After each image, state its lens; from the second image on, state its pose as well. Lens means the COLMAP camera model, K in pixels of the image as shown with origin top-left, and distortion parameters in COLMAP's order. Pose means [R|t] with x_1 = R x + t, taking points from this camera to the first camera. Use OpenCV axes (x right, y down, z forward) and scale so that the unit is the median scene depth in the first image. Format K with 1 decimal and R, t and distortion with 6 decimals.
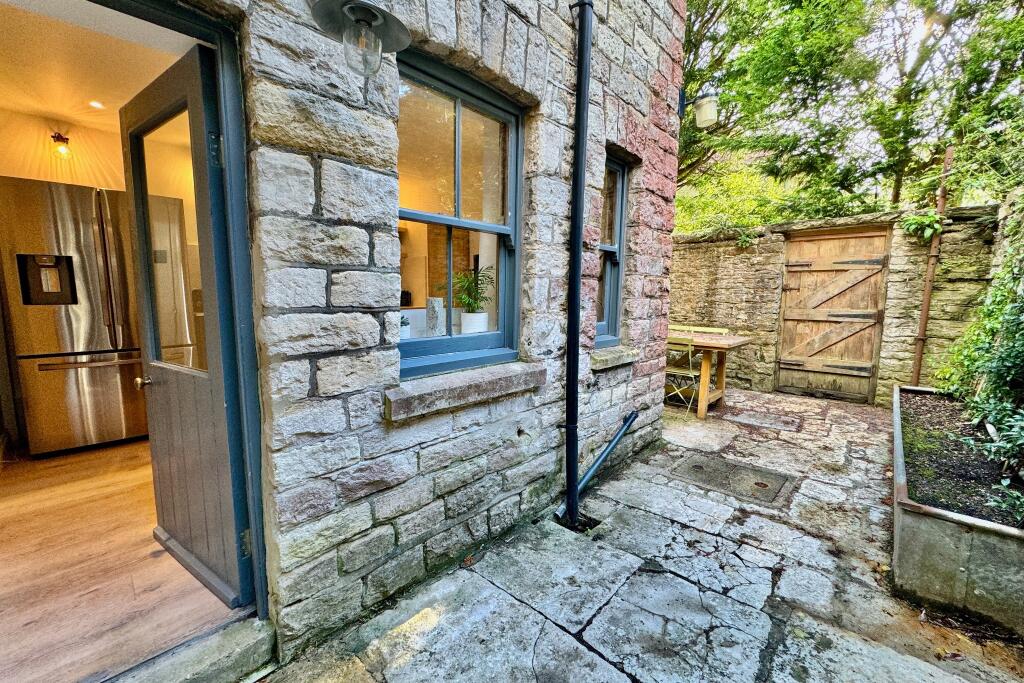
lens RADIAL K [[407.7, 0, 508.7], [0, 407.7, 343.9], [0, 0, 1]] dist [0.002911, 0.000260]
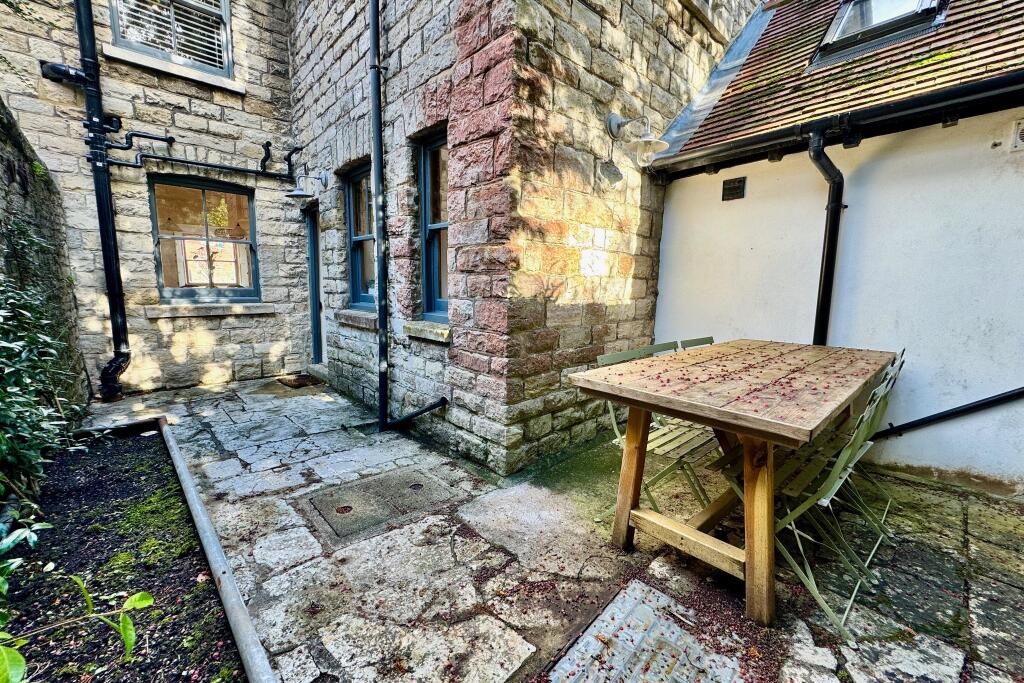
lens RADIAL K [[407.7, 0, 509.0], [0, 407.7, 340.5], [0, 0, 1]] dist [0.002911, 0.000260]
pose [[-0.058225, 0.125685, -0.990360, 1.356865], [-0.140382, 0.981155, 0.132770, -0.116841], [0.988384, 0.146759, -0.039483, 1.323048]]
